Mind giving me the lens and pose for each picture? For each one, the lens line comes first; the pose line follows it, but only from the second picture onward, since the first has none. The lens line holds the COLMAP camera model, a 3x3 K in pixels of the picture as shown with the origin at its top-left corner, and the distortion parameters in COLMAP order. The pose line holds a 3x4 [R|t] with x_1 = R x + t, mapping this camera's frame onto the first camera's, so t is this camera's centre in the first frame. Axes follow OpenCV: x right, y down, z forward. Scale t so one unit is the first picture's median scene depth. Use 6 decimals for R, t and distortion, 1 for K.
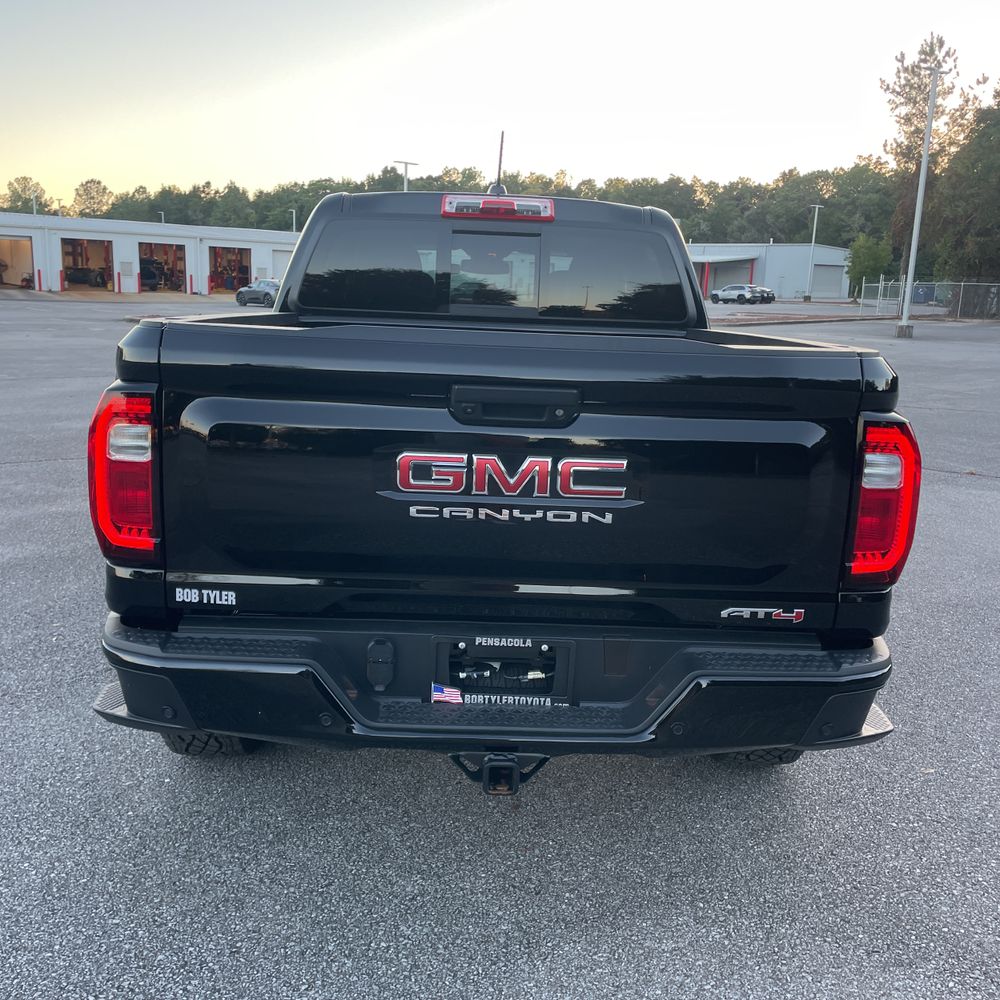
lens RADIAL K [[1012.5, 0, 492.1], [0, 1012.5, 494.3], [0, 0, 1]] dist [0.030479, 0.000000]
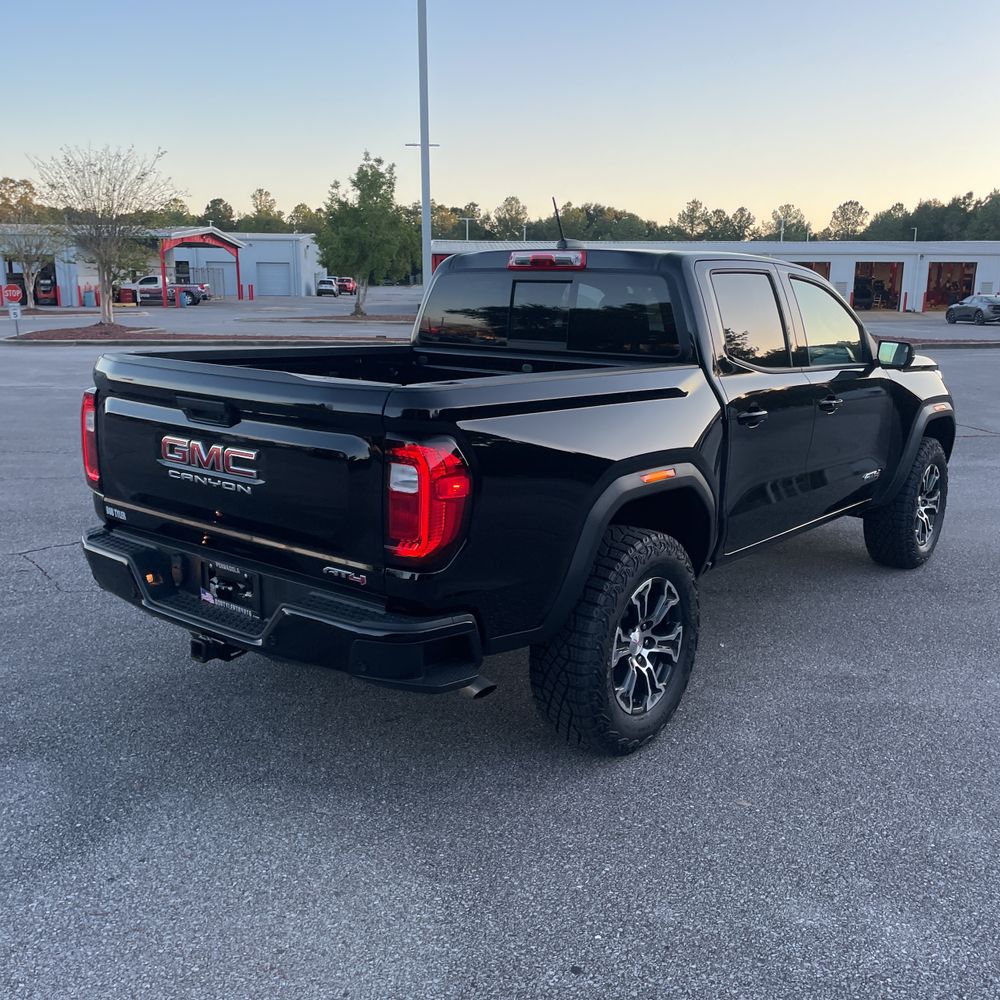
lens RADIAL K [[1012.5, 0, 505.3], [0, 1012.5, 497.4], [0, 0, 1]] dist [0.030479, 0.000000]
pose [[0.767202, 0.105947, -0.632595, 0.060850], [-0.114313, 0.993059, 0.027680, -0.002274], [0.631137, 0.051078, 0.773988, 0.003699]]
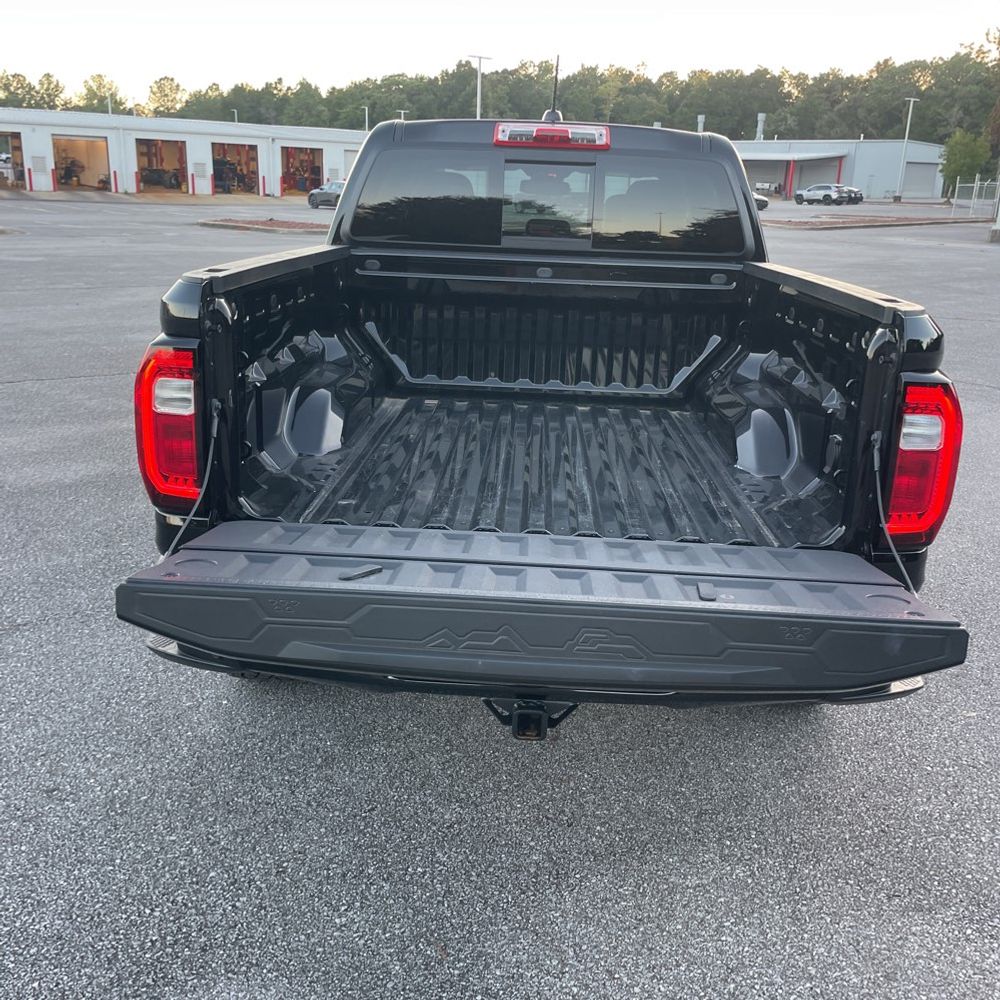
lens RADIAL K [[1012.5, 0, 500.5], [0, 1012.5, 485.2], [0, 0, 1]] dist [0.030479, 0.000000]
pose [[0.997972, 0.017150, -0.061296, 0.001746], [-0.011898, 0.996306, 0.085043, -0.002347], [0.062528, -0.084141, 0.994490, -0.000529]]
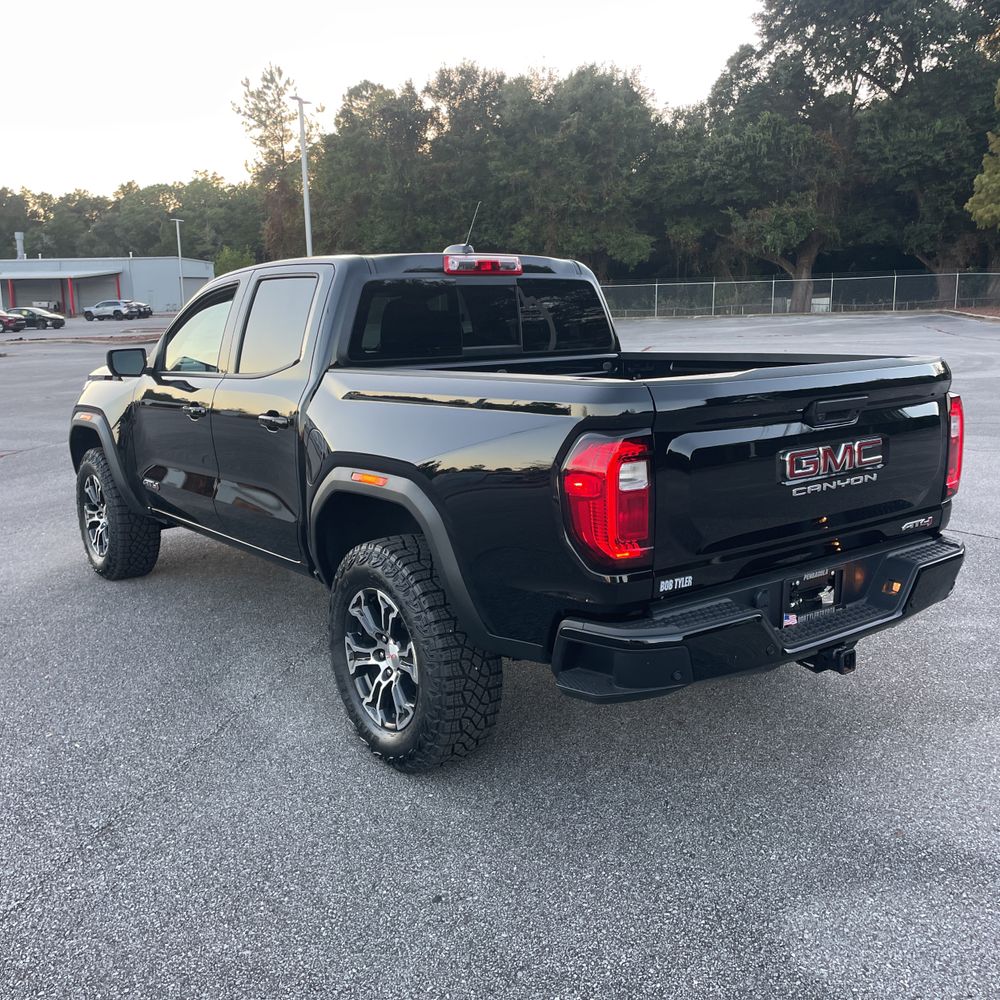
lens RADIAL K [[1012.5, 0, 498.5], [0, 1012.5, 492.0], [0, 0, 1]] dist [0.030479, 0.000000]
pose [[0.811737, -0.158715, 0.562043, -0.055019], [0.165695, 0.985407, 0.038961, -0.004896], [-0.560025, 0.061502, 0.826190, 0.001944]]
